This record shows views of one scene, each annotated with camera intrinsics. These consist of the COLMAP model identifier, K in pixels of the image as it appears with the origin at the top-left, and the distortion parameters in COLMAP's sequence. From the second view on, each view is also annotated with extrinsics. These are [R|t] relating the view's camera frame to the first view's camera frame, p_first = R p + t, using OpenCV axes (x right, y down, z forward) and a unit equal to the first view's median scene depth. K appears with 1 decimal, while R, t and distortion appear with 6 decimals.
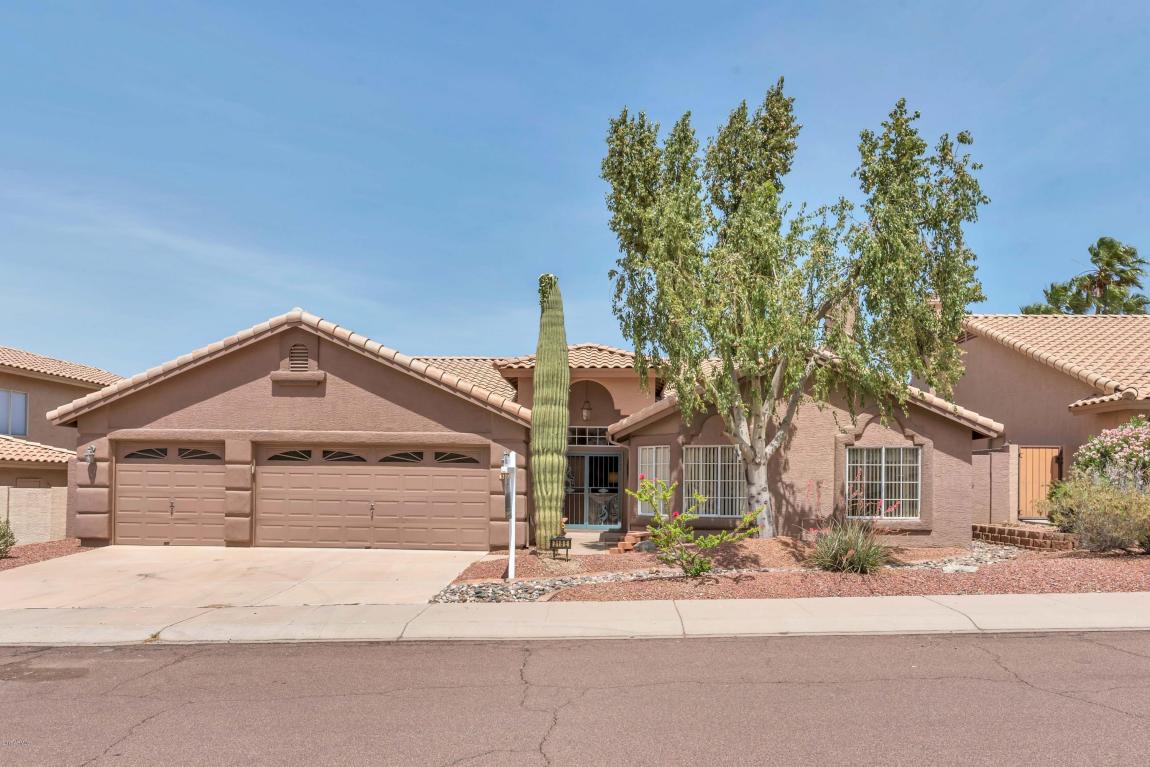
lens RADIAL K [[730.9, 0, 575.0], [0, 730.9, 384.1], [0, 0, 1]] dist [-0.000109, -0.000001]
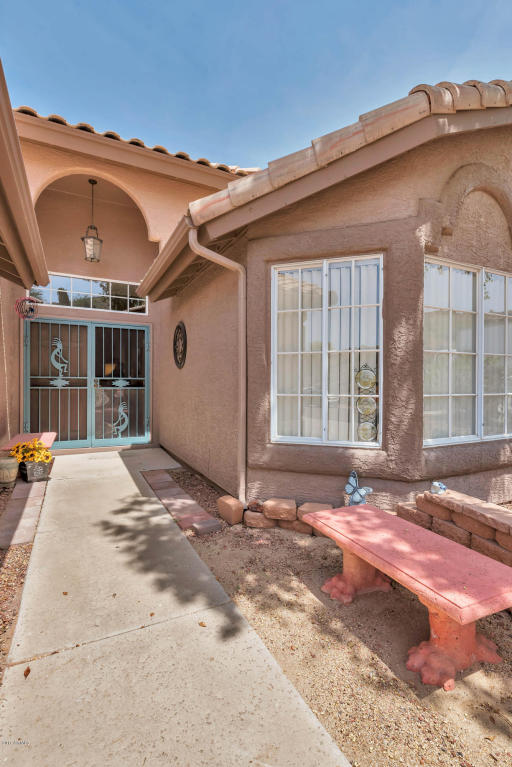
lens RADIAL K [[363.3, 0, 254.6], [0, 363.3, 382.3], [0, 0, 1]] dist [-0.003351, -0.000076]
pose [[0.875292, -0.005749, 0.483560, -0.010636], [-0.060050, 0.990898, 0.120476, 0.102032], [-0.479851, -0.134490, 0.866980, 0.685155]]
